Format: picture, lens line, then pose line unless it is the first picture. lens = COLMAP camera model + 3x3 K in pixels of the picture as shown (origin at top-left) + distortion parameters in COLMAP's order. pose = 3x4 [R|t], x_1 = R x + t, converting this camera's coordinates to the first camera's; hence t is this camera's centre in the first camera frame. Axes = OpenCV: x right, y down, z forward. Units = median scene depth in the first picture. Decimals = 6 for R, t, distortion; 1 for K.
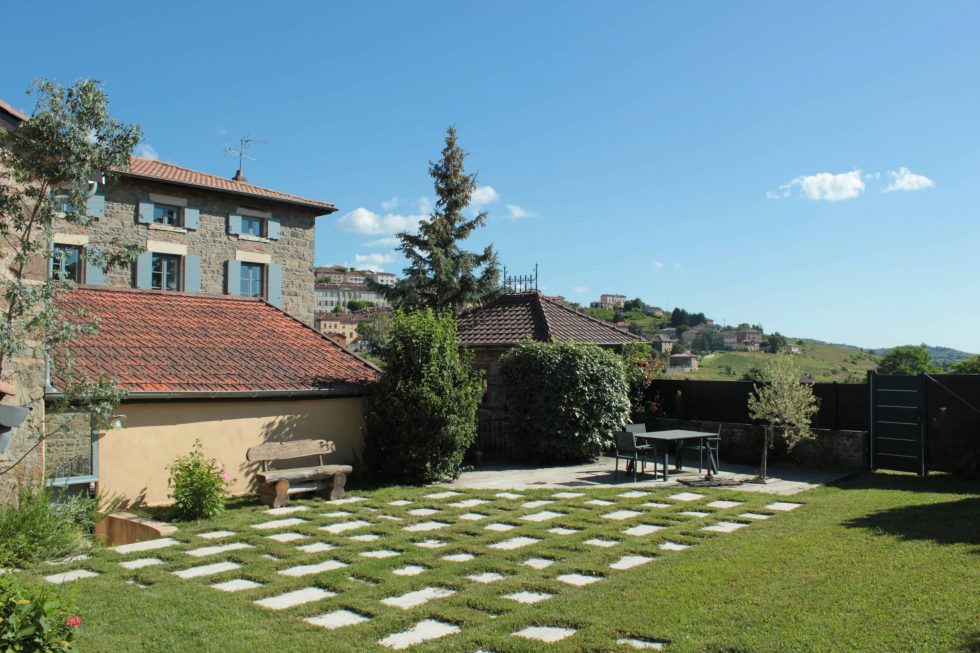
lens RADIAL K [[908.2, 0, 493.8], [0, 908.2, 332.2], [0, 0, 1]] dist [-0.093146, 0.000000]
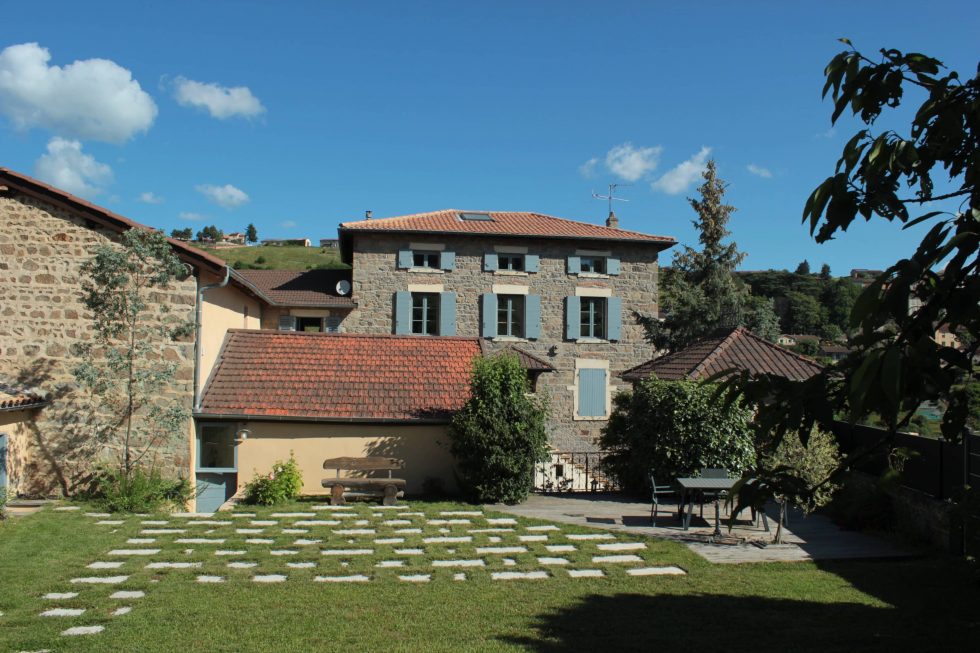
lens RADIAL K [[908.2, 0, 495.8], [0, 908.2, 323.2], [0, 0, 1]] dist [-0.093146, 0.000000]
pose [[0.730122, -0.017719, -0.683087, 0.453636], [0.007570, 0.999812, -0.017843, -0.027111], [0.683275, 0.007857, 0.730119, 0.095473]]
